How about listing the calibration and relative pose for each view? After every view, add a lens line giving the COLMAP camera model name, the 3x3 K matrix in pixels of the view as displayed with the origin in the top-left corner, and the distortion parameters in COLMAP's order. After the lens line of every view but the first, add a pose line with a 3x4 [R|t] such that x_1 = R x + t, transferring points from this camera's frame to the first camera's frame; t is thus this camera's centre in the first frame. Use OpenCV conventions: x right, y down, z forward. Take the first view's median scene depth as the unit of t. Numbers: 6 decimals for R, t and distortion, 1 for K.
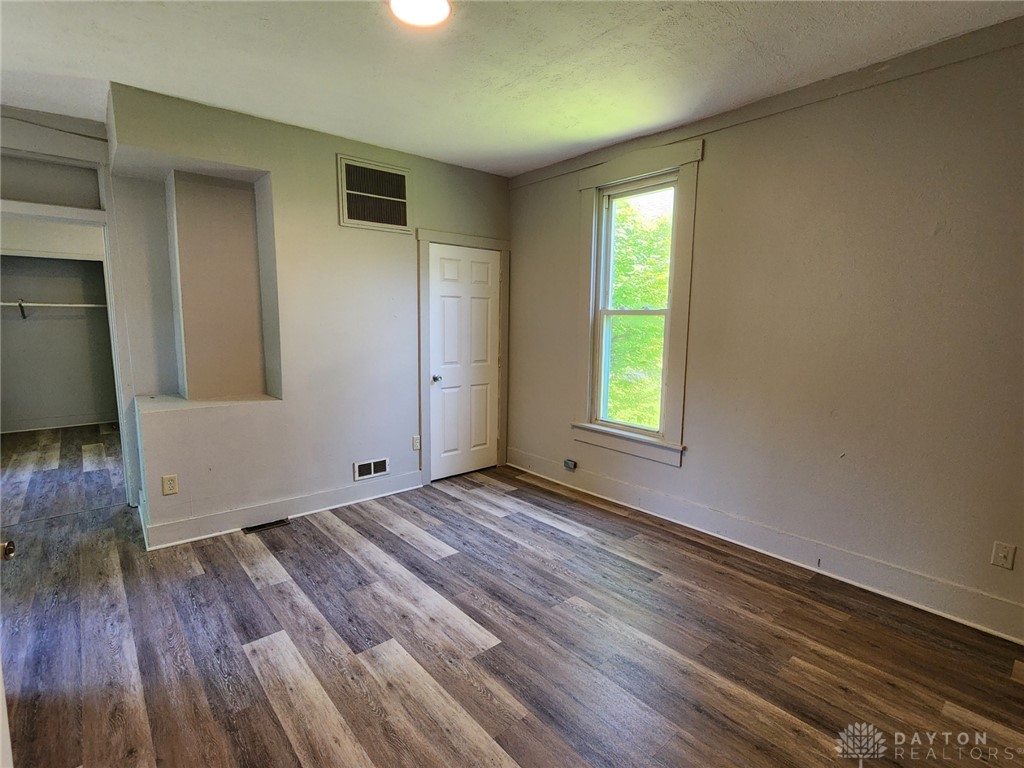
lens RADIAL K [[503.2, 0, 505.1], [0, 503.2, 384.6], [0, 0, 1]] dist [-0.002121, -0.000539]
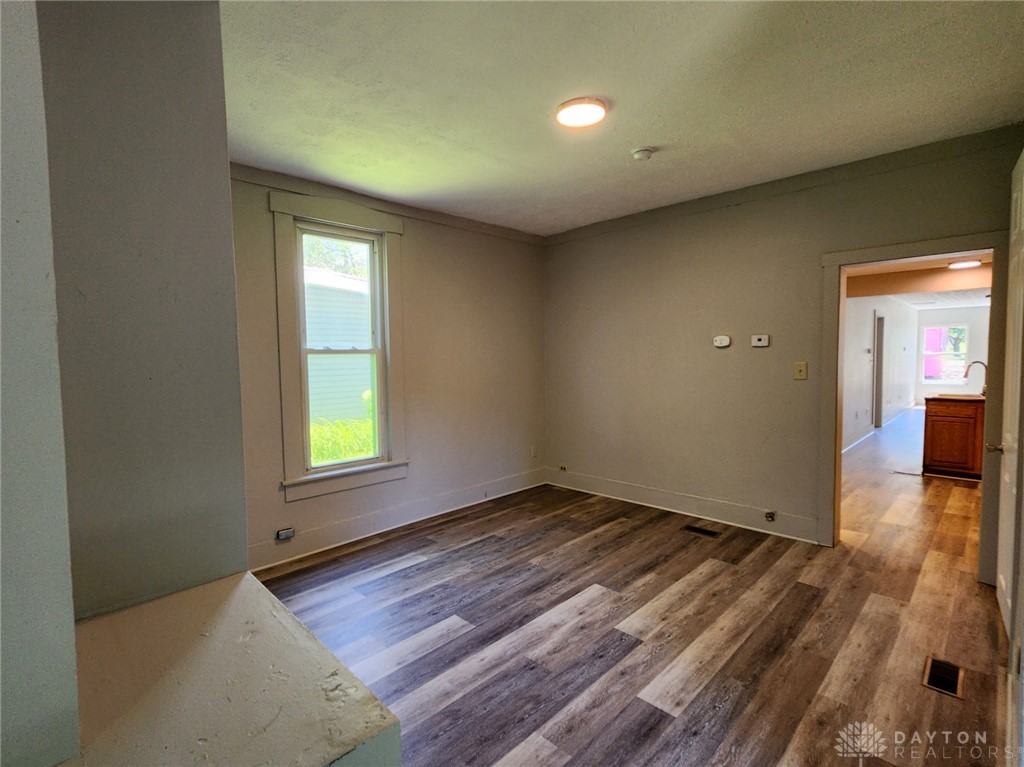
lens RADIAL K [[503.2, 0, 505.1], [0, 503.2, 384.1], [0, 0, 1]] dist [-0.002121, -0.000539]
pose [[-0.085410, -0.068729, 0.993973, -1.141764], [0.146589, 0.985895, 0.080767, -0.159696], [-0.985503, 0.152603, -0.074130, 1.078640]]
